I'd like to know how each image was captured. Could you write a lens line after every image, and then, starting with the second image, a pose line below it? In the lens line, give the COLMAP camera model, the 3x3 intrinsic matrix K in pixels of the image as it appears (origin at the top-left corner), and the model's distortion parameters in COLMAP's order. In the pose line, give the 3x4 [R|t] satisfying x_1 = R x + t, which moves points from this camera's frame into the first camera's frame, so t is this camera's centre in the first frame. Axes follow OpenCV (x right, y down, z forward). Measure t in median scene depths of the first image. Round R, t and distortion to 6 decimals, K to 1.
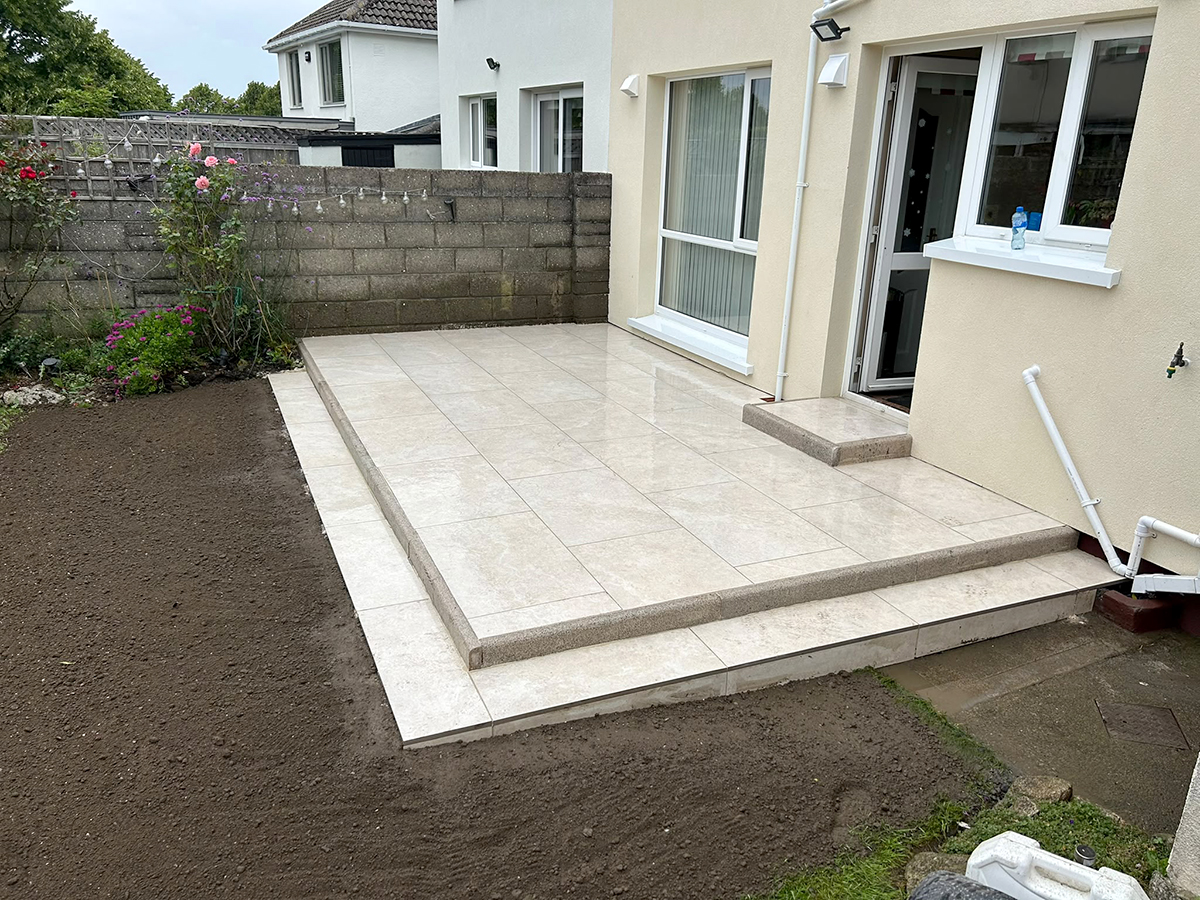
lens RADIAL K [[916.8, 0, 597.6], [0, 916.8, 447.3], [0, 0, 1]] dist [0.074007, -0.086769]
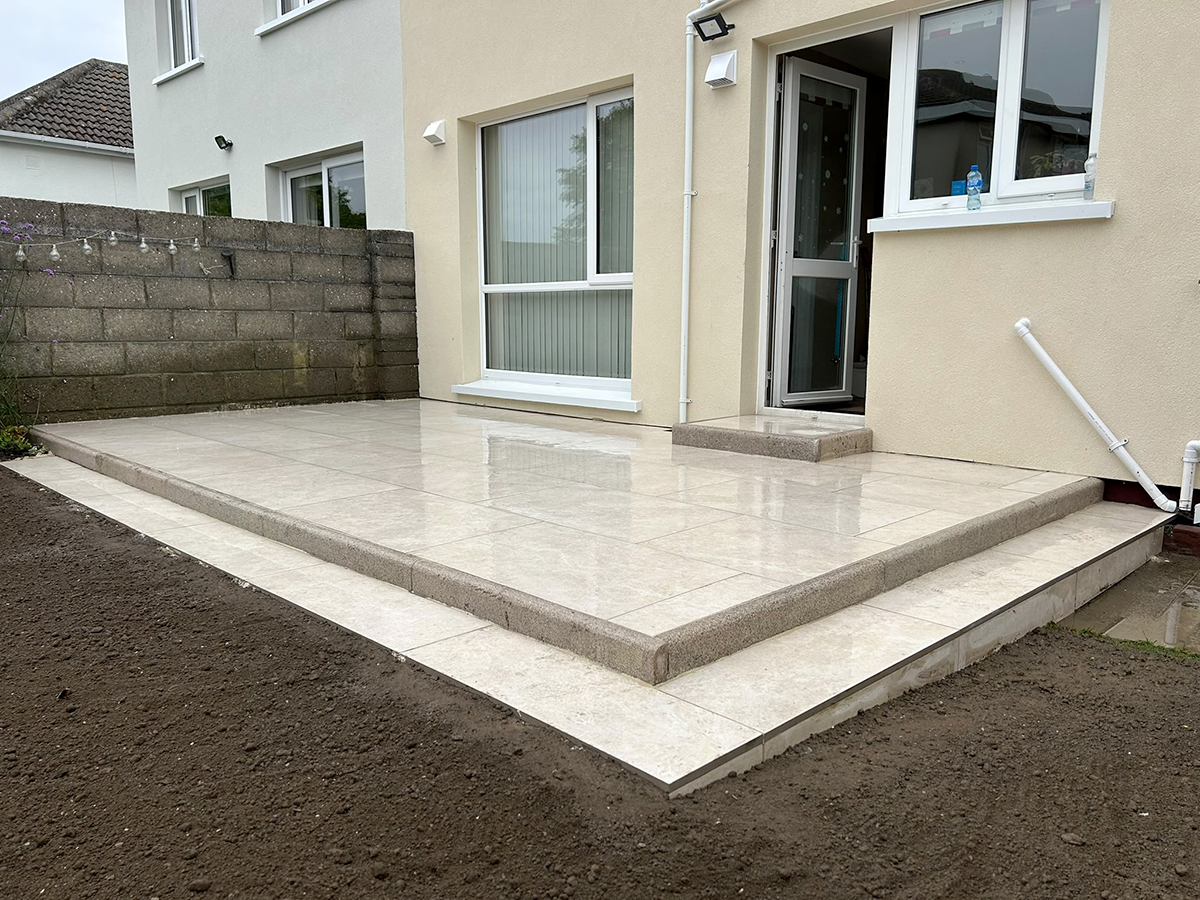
lens RADIAL K [[915.8, 0, 601.7], [0, 915.8, 447.0], [0, 0, 1]] dist [0.060457, -0.063702]
pose [[0.931668, -0.074754, 0.355537, -0.164648], [0.134563, 0.980007, -0.146561, 0.071780], [-0.337473, 0.184388, 0.923100, 0.167658]]
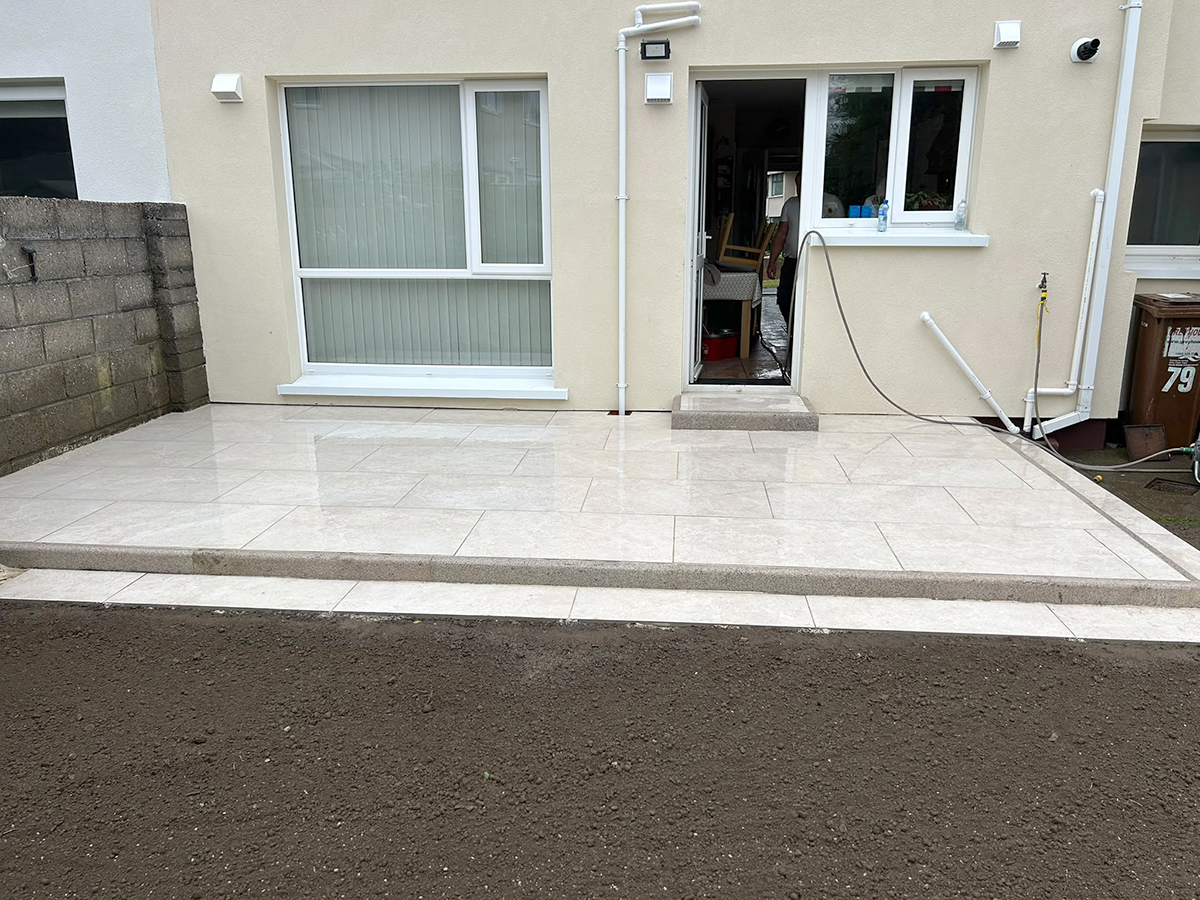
lens RADIAL K [[929.8, 0, 600.0], [0, 929.8, 450.0], [0, 0, 1]] dist [0.016687, 0.000966]
pose [[0.474846, -0.236452, 0.847710, -0.563902], [0.289126, 0.951680, 0.103498, -0.101849], [-0.831220, 0.195950, 0.520266, 0.419310]]
